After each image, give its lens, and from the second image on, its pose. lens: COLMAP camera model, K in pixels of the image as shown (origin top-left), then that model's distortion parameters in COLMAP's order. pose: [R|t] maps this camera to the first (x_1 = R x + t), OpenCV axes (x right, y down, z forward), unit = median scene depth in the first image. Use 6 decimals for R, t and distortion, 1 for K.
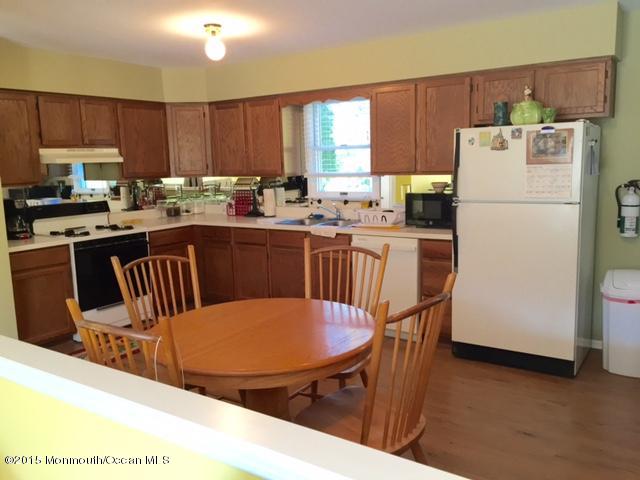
lens RADIAL K [[550.3, 0, 320.1], [0, 550.3, 237.9], [0, 0, 1]] dist [0.051052, -0.052423]
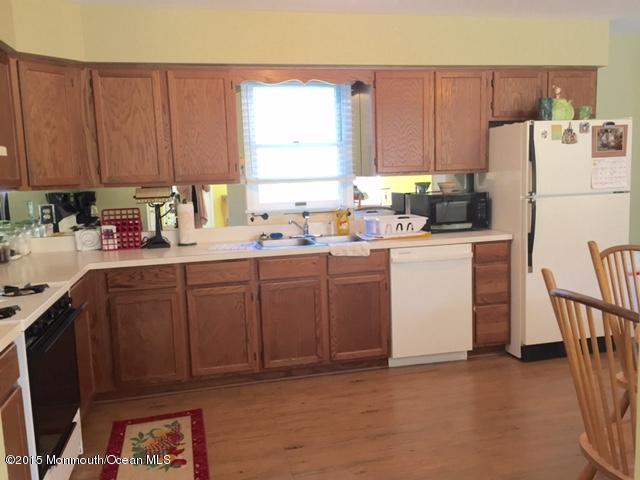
lens RADIAL K [[550.3, 0, 319.6], [0, 550.3, 237.1], [0, 0, 1]] dist [0.051052, -0.052423]
pose [[0.675818, -0.084321, 0.732229, -0.722941], [0.121004, 0.992649, 0.002629, -0.045452], [-0.727068, 0.086826, 0.681053, 0.635372]]
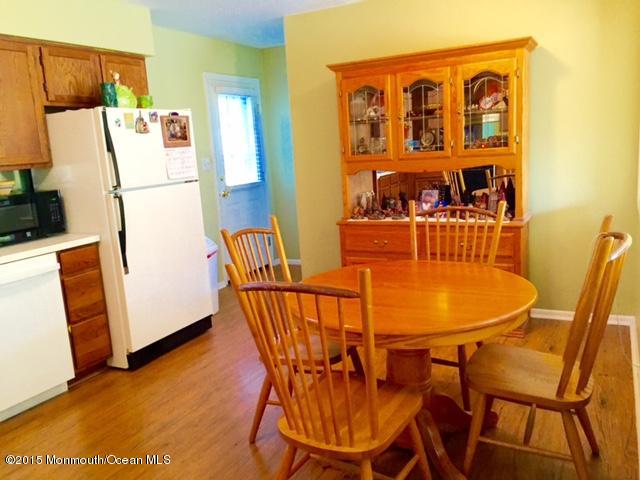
lens RADIAL K [[550.3, 0, 332.3], [0, 550.3, 239.1], [0, 0, 1]] dist [0.051052, -0.052423]
pose [[-0.138250, -0.135782, 0.981046, -0.677437], [0.208122, 0.964457, 0.162815, -0.066761], [-0.968283, 0.226686, -0.105076, 0.798581]]
